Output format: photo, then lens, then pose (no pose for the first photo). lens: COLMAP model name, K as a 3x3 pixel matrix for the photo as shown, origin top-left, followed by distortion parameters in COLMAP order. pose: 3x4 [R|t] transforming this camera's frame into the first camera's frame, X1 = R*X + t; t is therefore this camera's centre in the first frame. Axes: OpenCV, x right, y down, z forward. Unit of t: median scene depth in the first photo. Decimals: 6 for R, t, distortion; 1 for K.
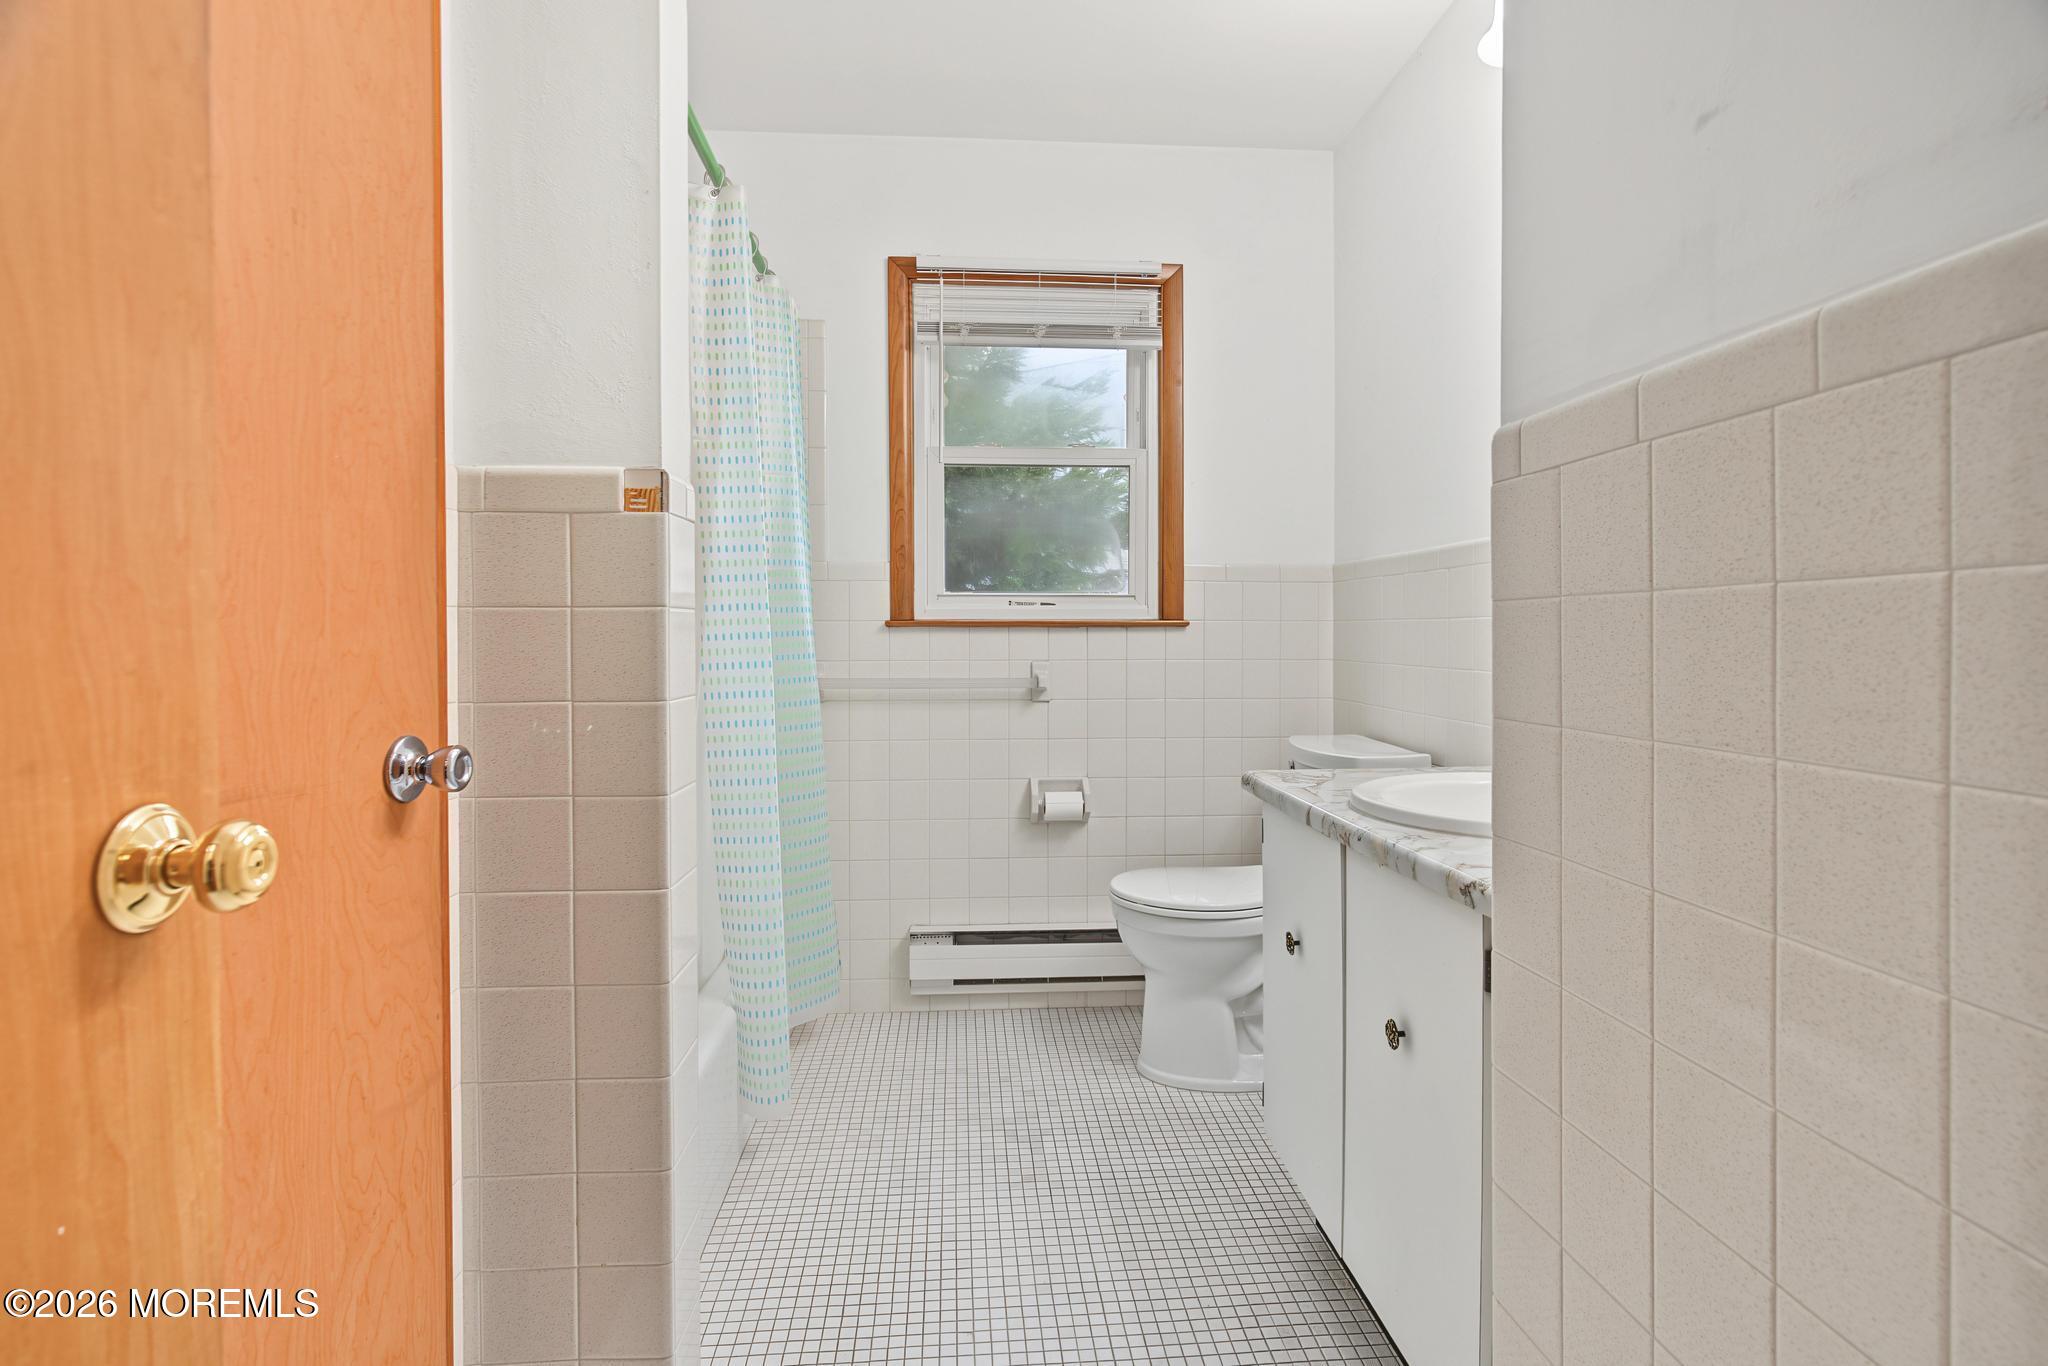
lens RADIAL K [[1036.9, 0, 1035.5], [0, 1036.9, 670.3], [0, 0, 1]] dist [-0.008416, 0.004926]
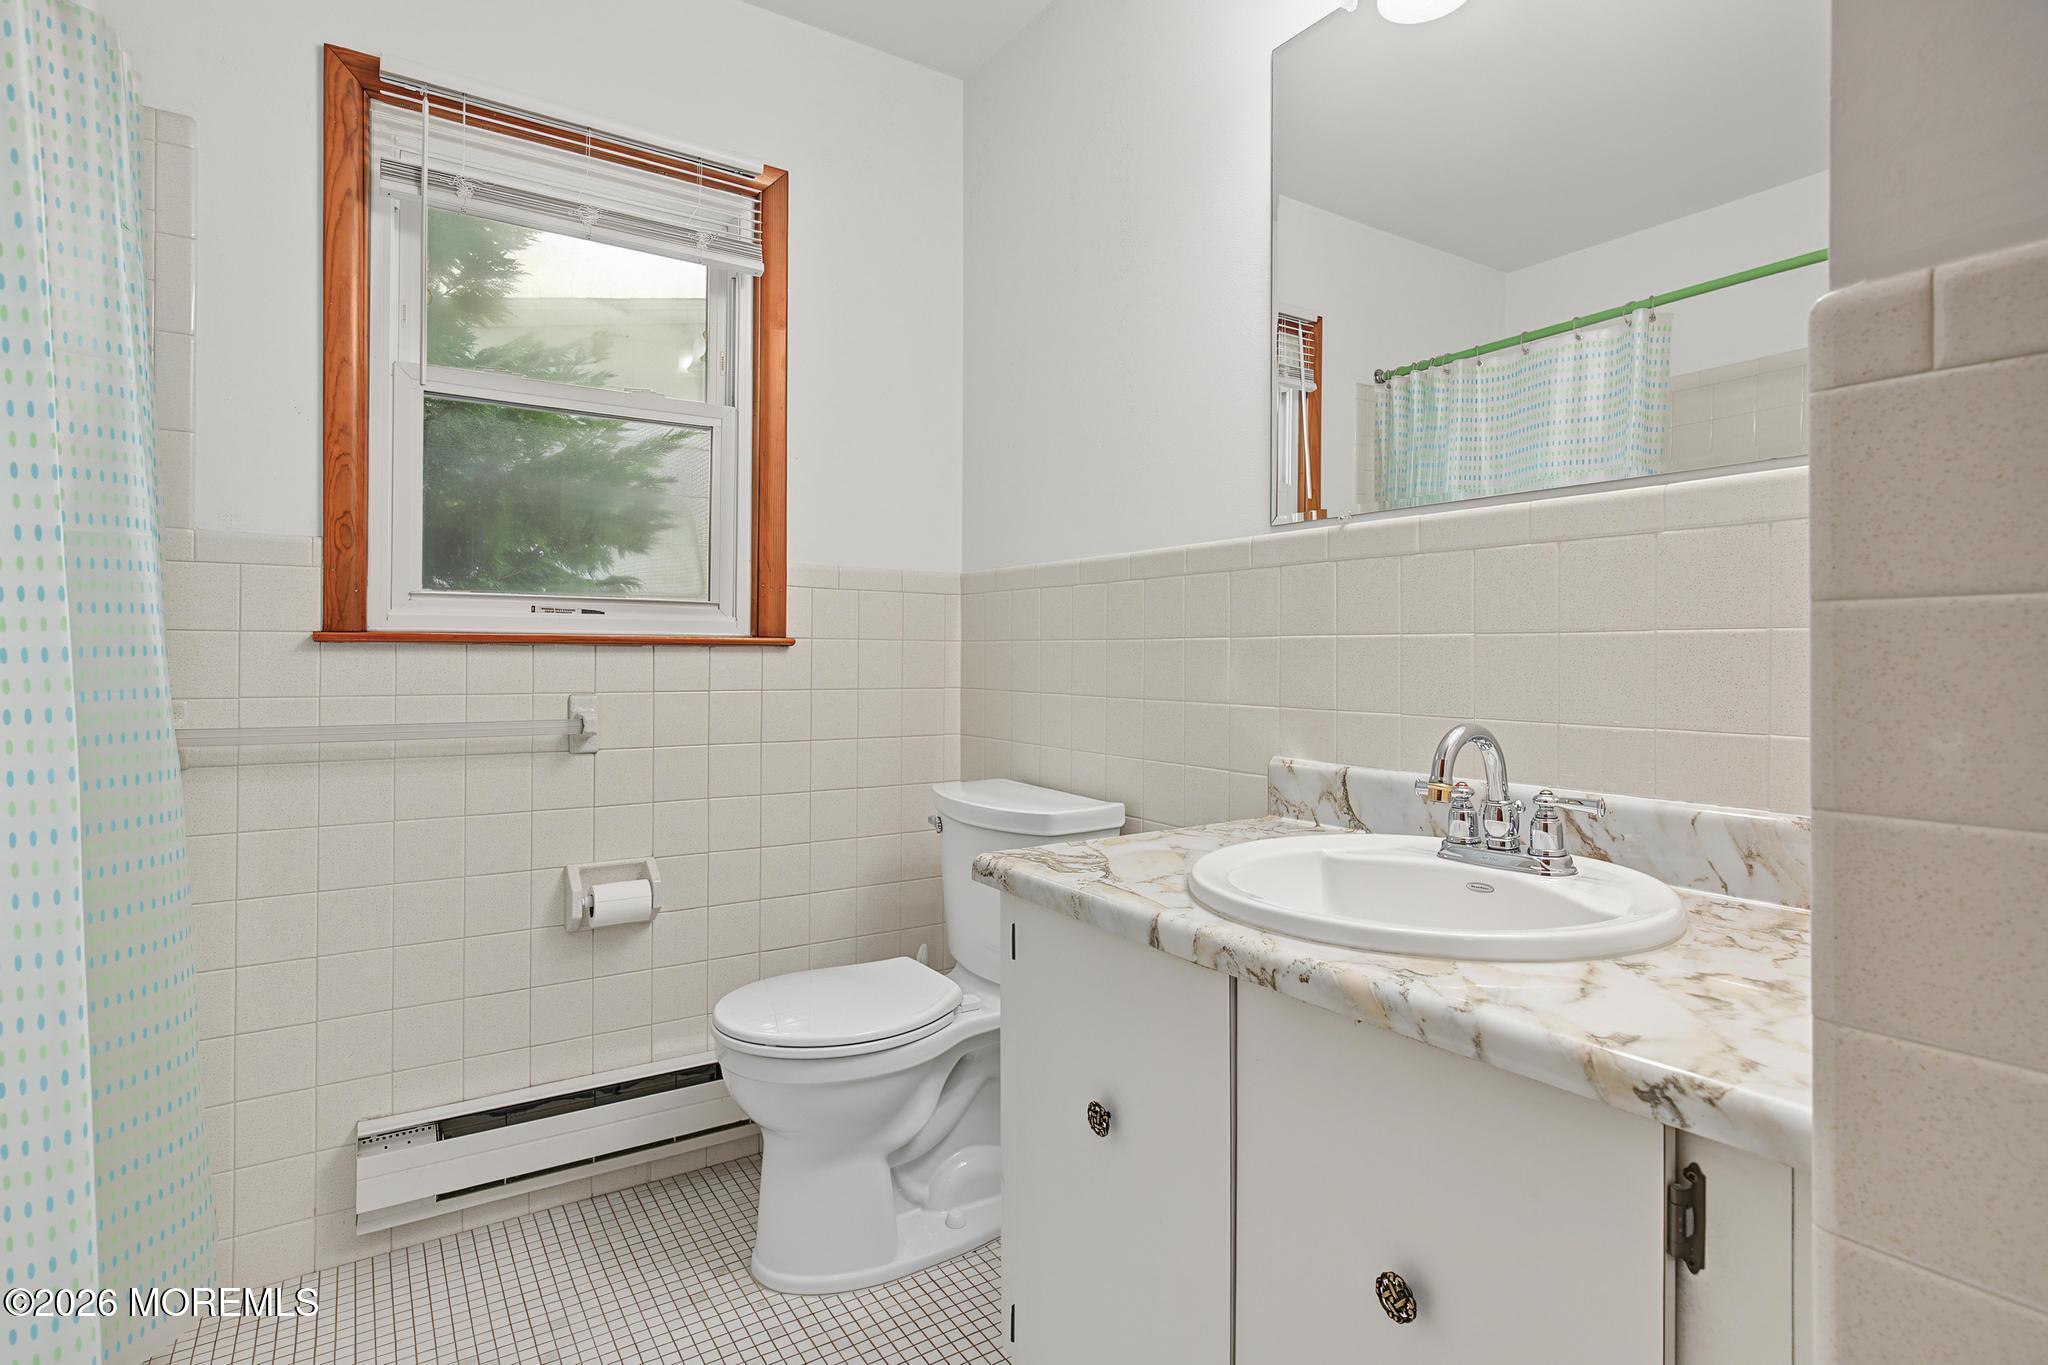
lens RADIAL K [[1036.9, 0, 1033.4], [0, 1036.9, 661.5], [0, 0, 1]] dist [-0.008416, 0.004926]
pose [[0.872471, 0.003014, 0.488657, -0.071381], [0.010840, 0.999616, -0.025519, -0.009833], [-0.488546, 0.027562, 0.872103, 0.257835]]
